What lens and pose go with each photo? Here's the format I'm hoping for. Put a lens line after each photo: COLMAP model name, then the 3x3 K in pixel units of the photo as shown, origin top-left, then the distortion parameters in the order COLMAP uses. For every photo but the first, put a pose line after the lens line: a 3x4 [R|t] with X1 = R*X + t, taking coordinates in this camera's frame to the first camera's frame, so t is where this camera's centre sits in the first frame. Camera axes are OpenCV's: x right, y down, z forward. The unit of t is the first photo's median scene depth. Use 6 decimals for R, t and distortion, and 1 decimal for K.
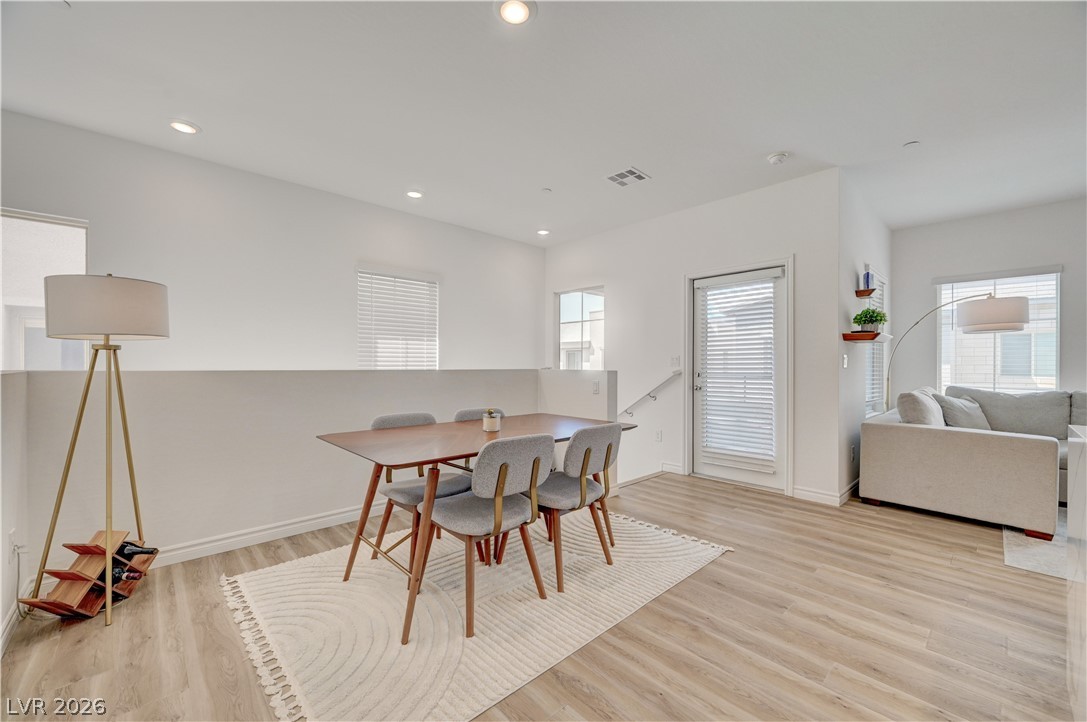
lens RADIAL K [[431.4, 0, 545.7], [0, 431.4, 367.5], [0, 0, 1]] dist [0.000895, 0.000143]
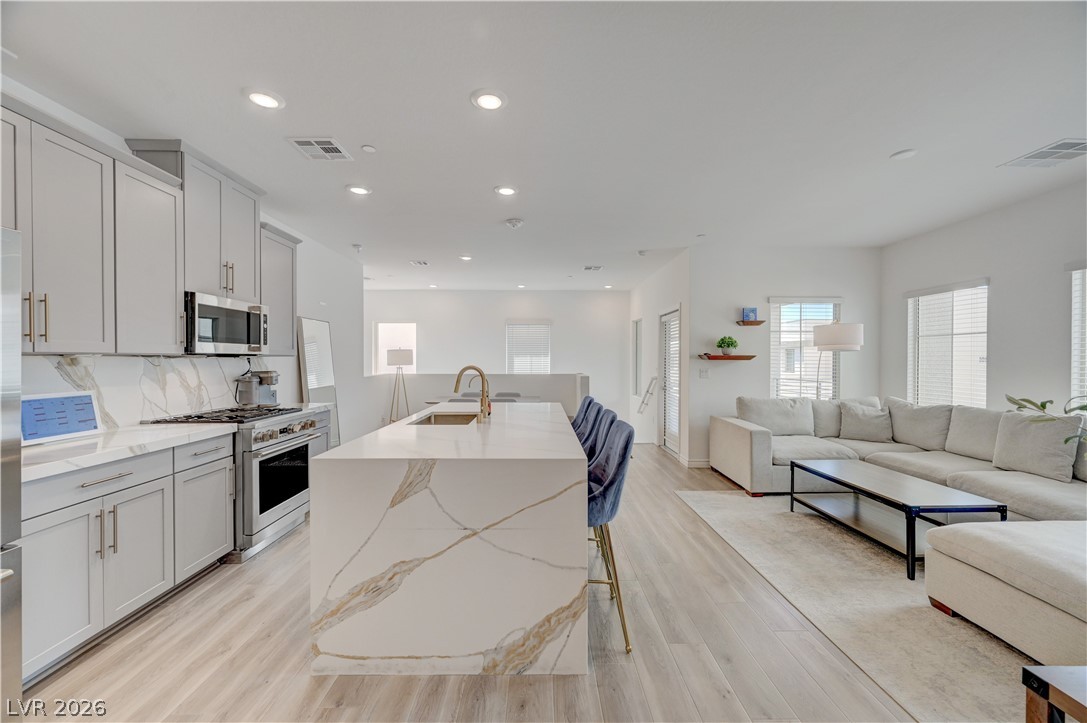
lens RADIAL K [[429.8, 0, 543.5], [0, 429.8, 361.5], [0, 0, 1]] dist [-0.000441, 0.000125]
pose [[0.736833, -0.002684, -0.676069, 1.369899], [0.002125, 0.999996, -0.001653, -0.058228], [0.676071, -0.000219, 0.736836, -0.495472]]
